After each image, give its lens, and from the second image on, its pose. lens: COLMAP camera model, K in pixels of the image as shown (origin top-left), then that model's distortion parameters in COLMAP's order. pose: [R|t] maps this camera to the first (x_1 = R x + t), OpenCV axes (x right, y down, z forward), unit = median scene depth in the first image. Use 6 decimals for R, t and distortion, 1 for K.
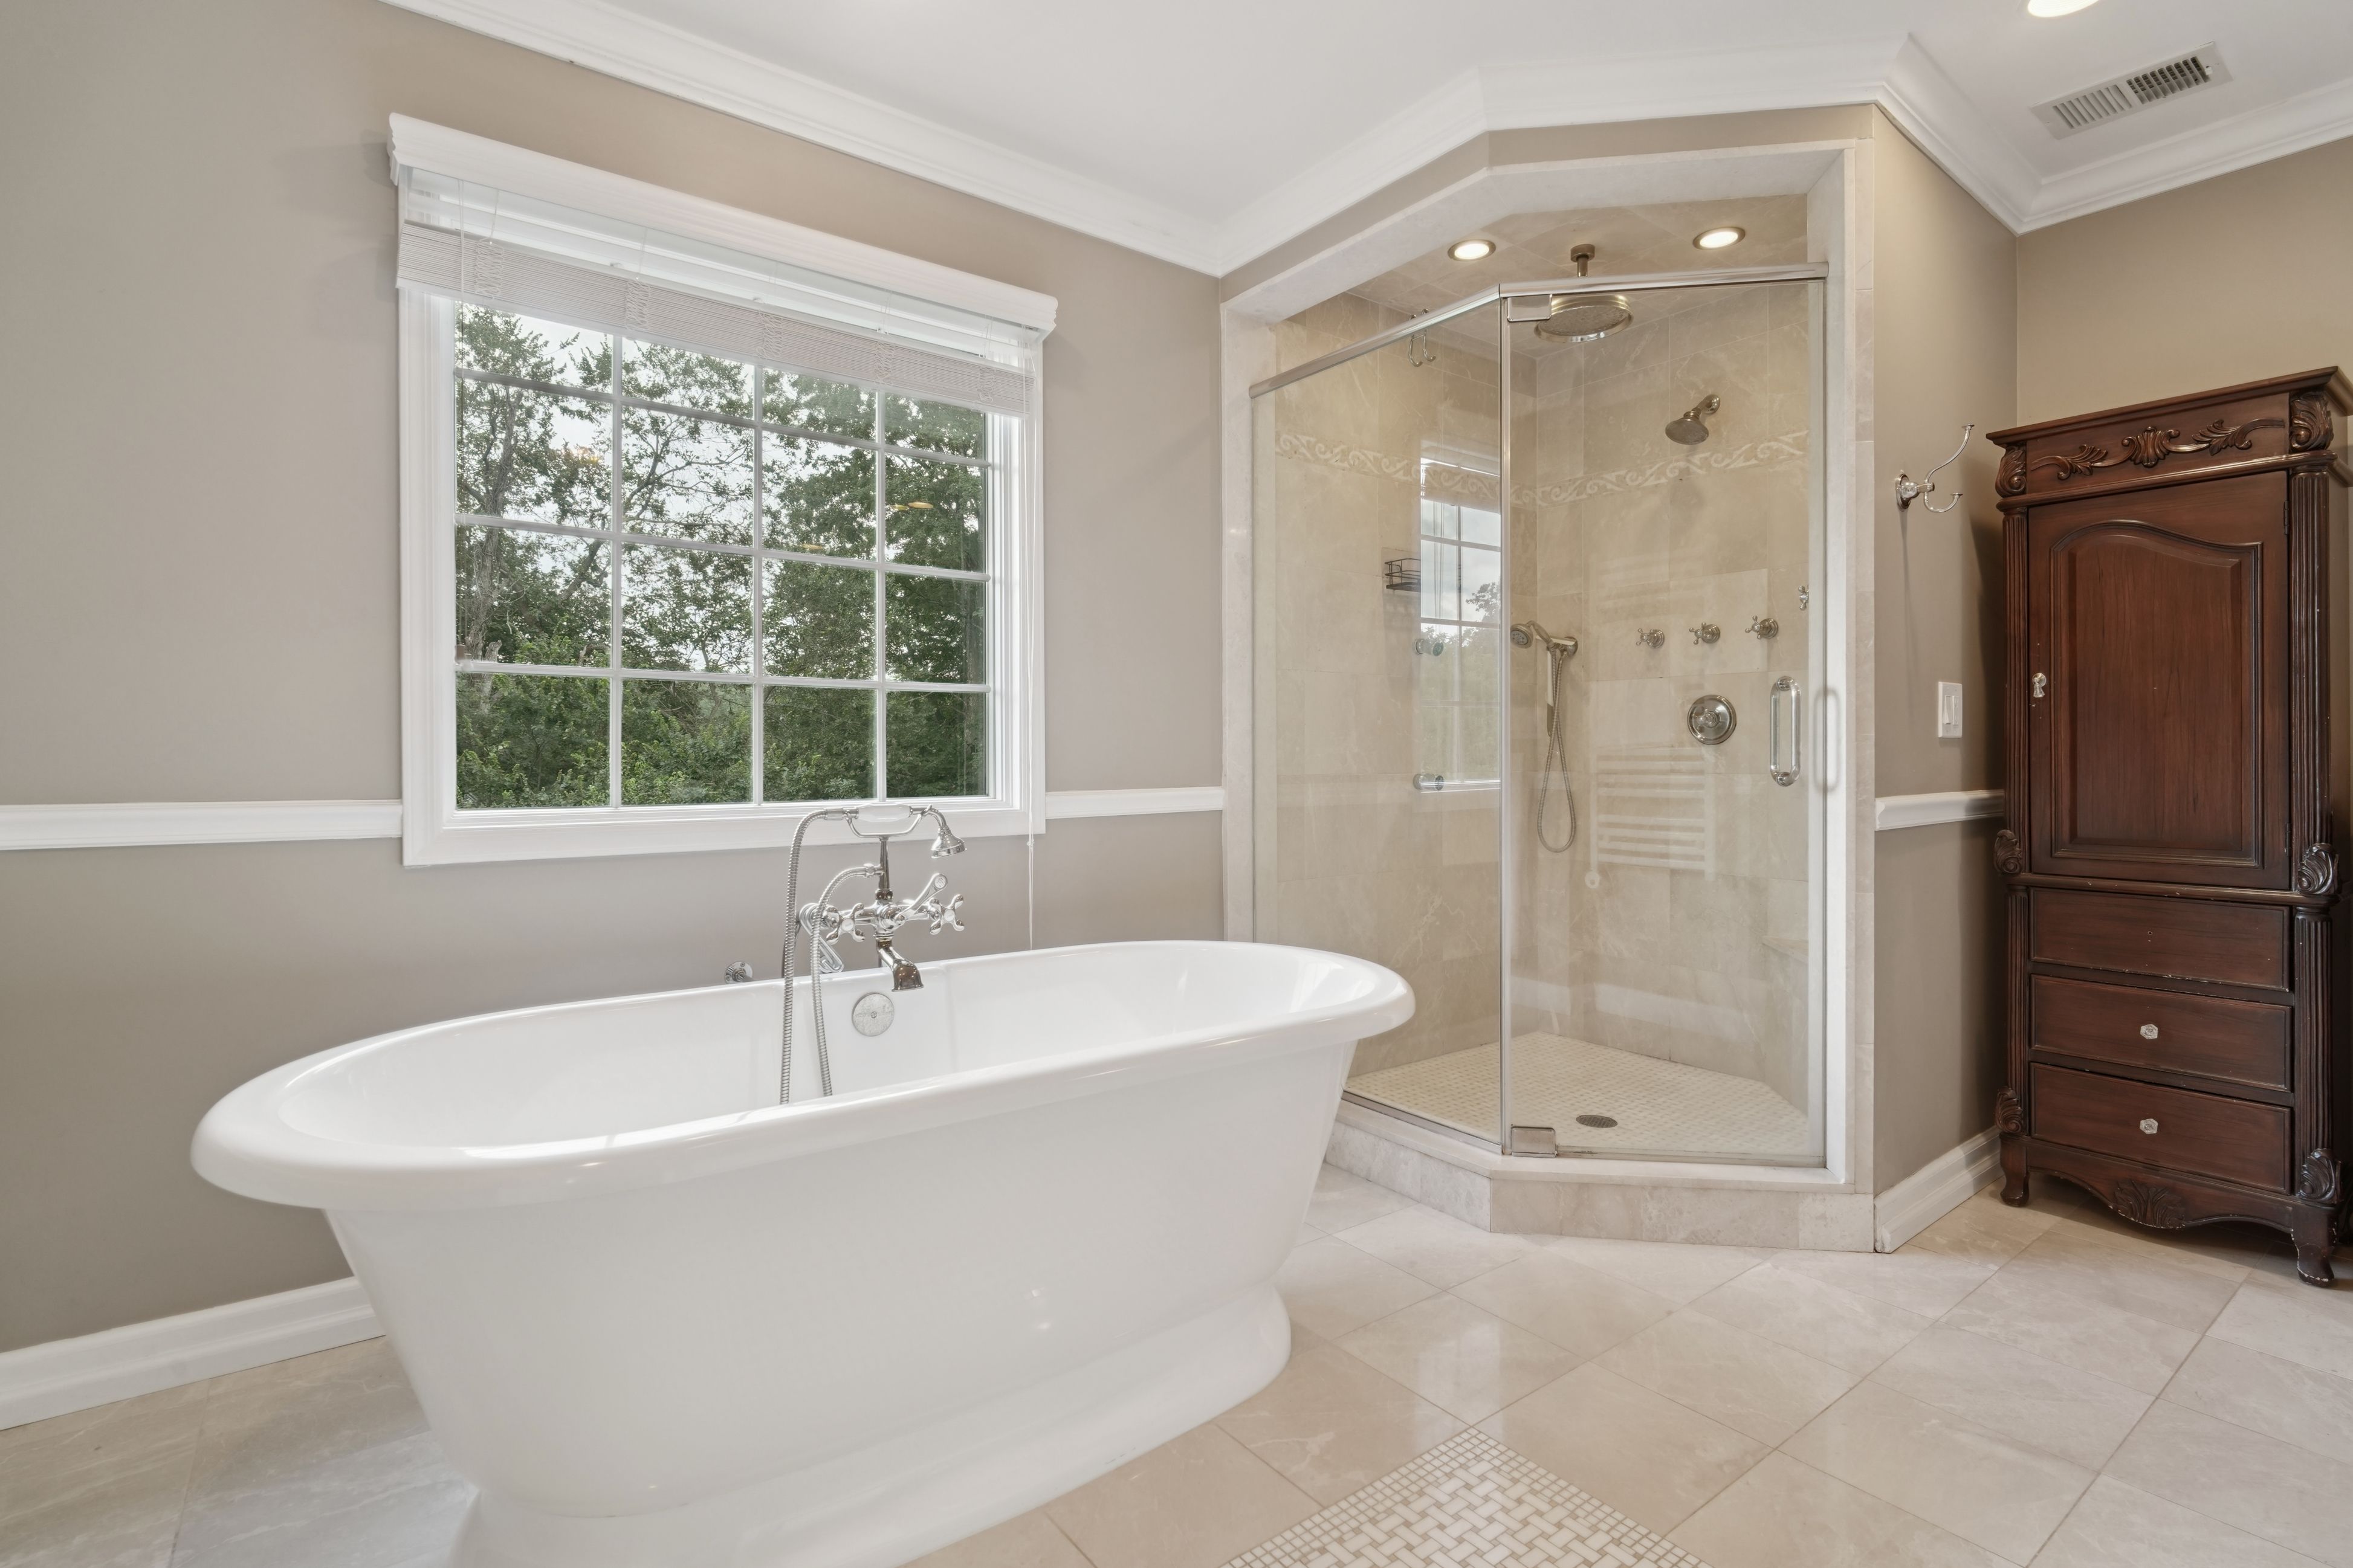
lens RADIAL K [[1094.4, 0, 1176.3], [0, 1094.4, 761.8], [0, 0, 1]] dist [0.006125, -0.002879]
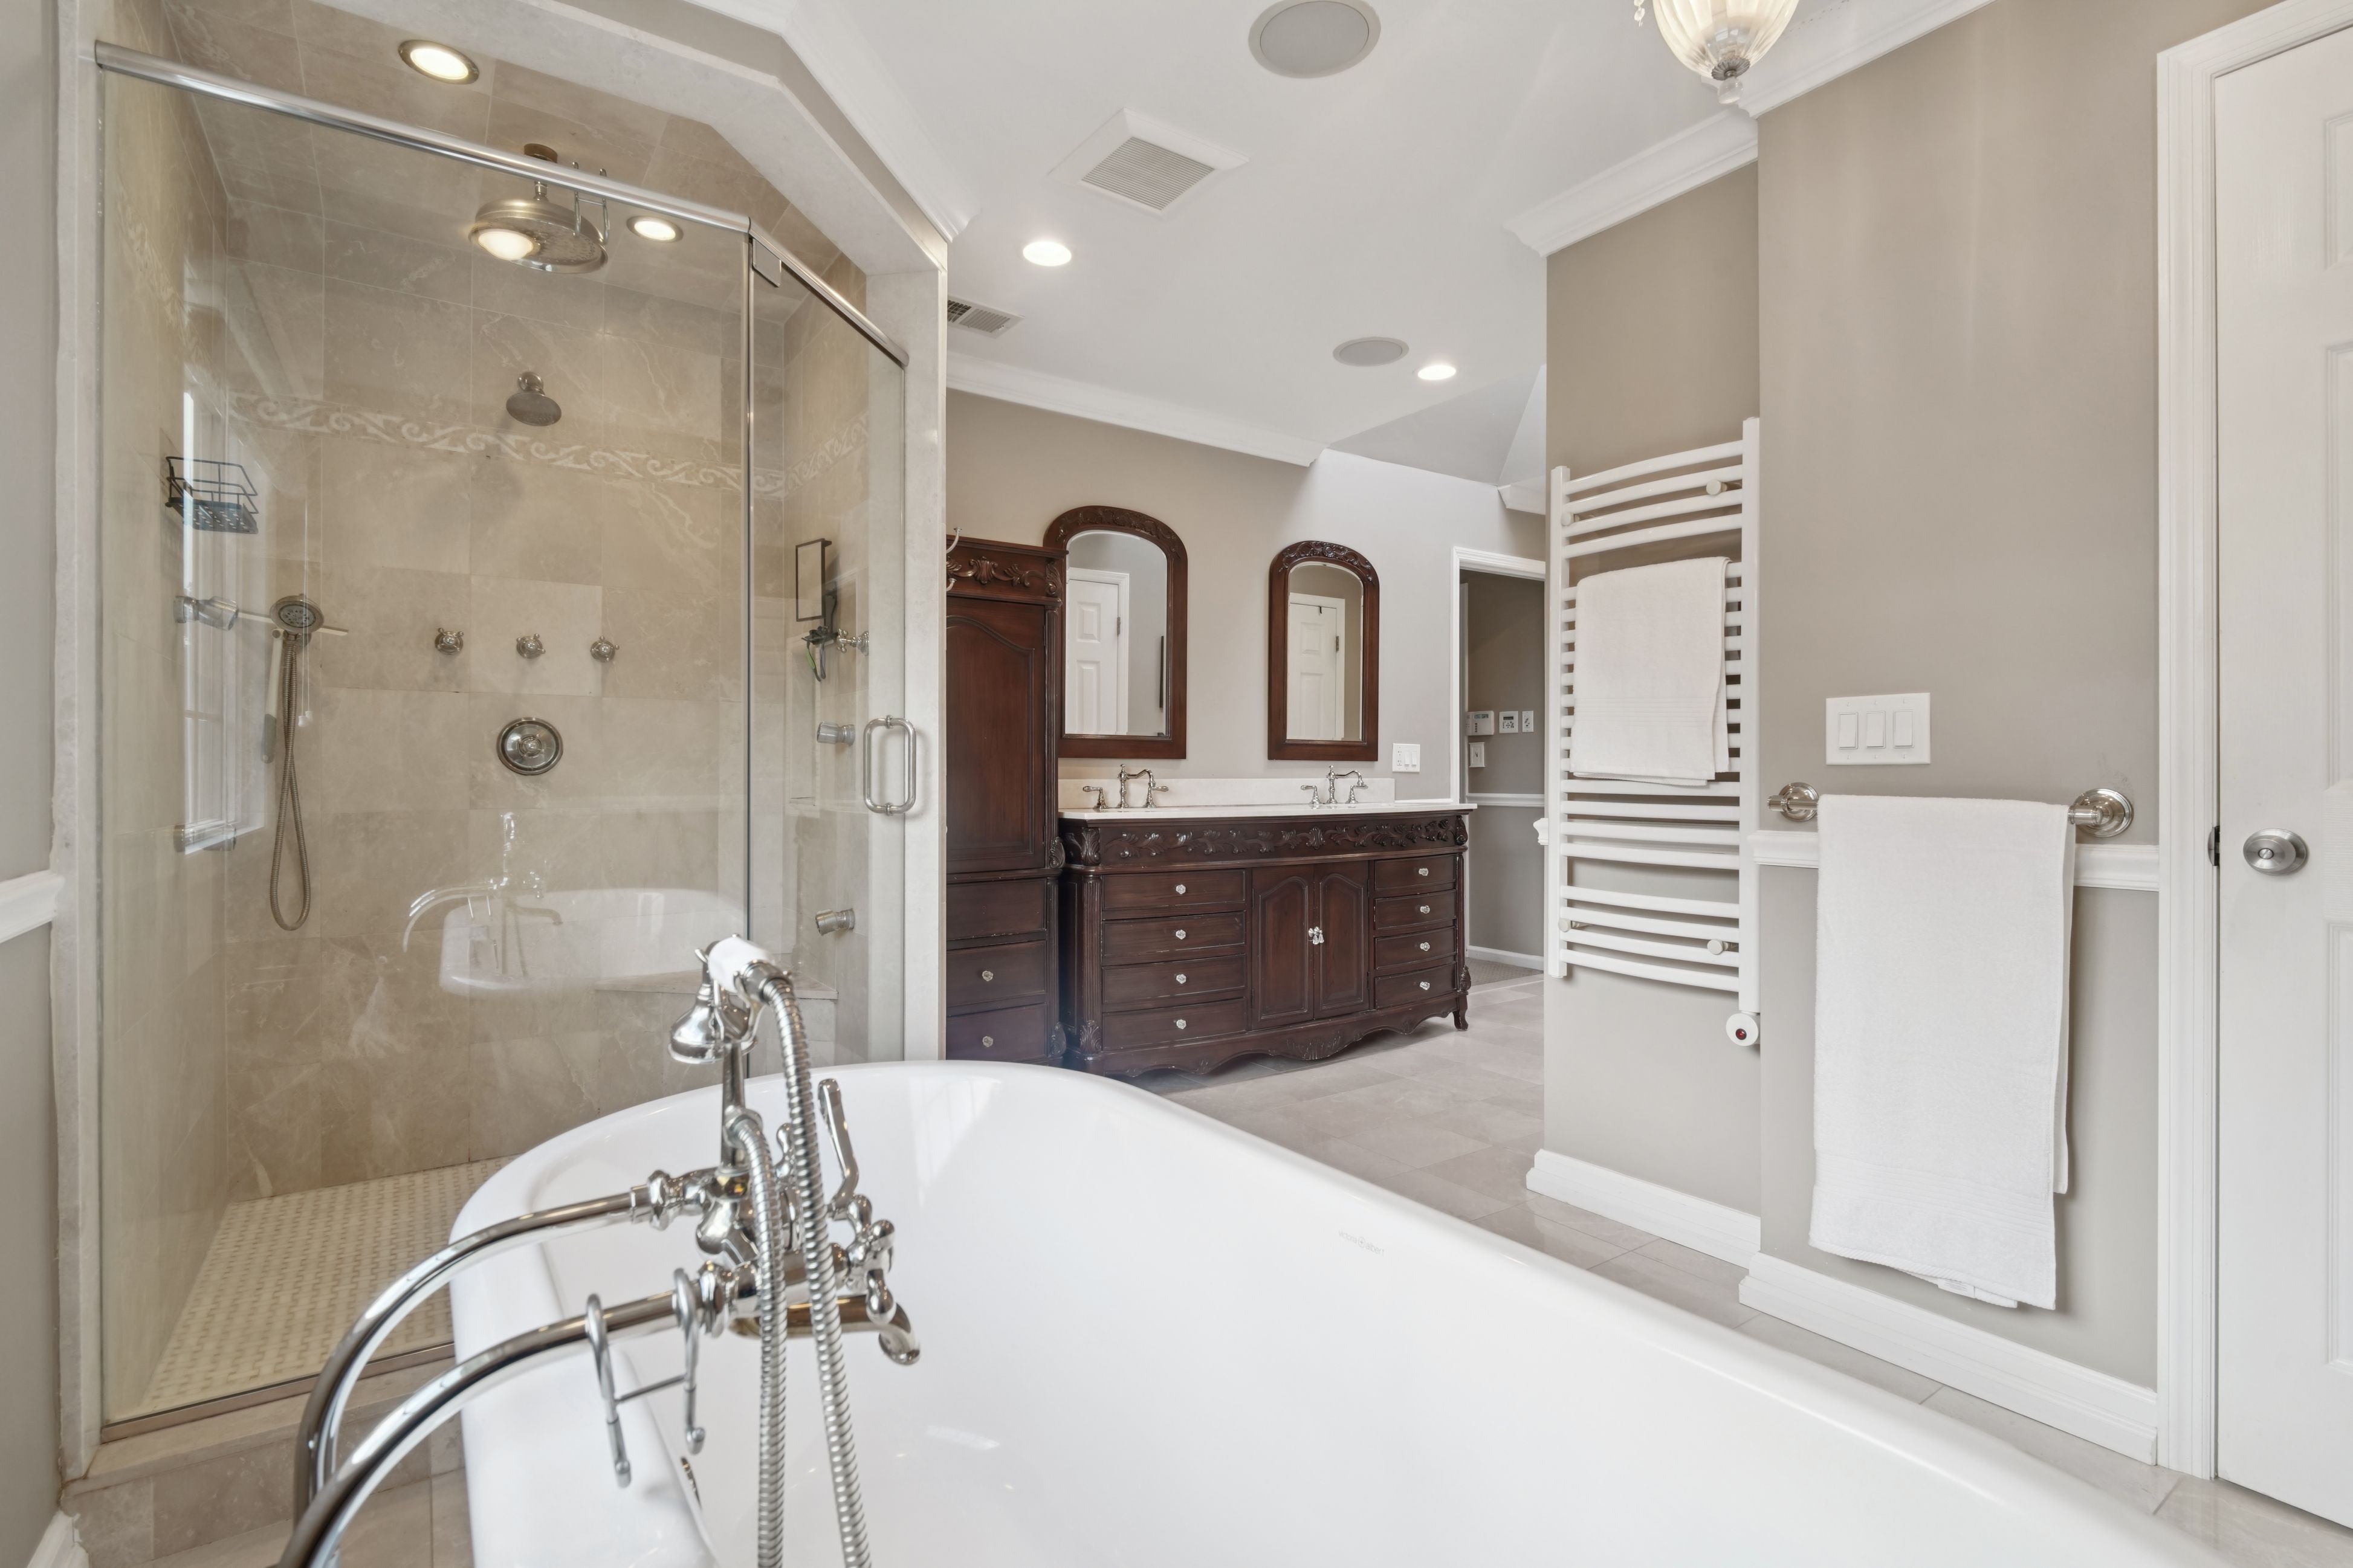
lens RADIAL K [[1094.4, 0, 1175.1], [0, 1094.4, 776.7], [0, 0, 1]] dist [0.006125, -0.002879]
pose [[0.048193, -0.005040, 0.998825, -0.347604], [0.011047, 0.999929, 0.004512, -0.012580], [-0.998777, 0.010817, 0.048245, 0.442079]]
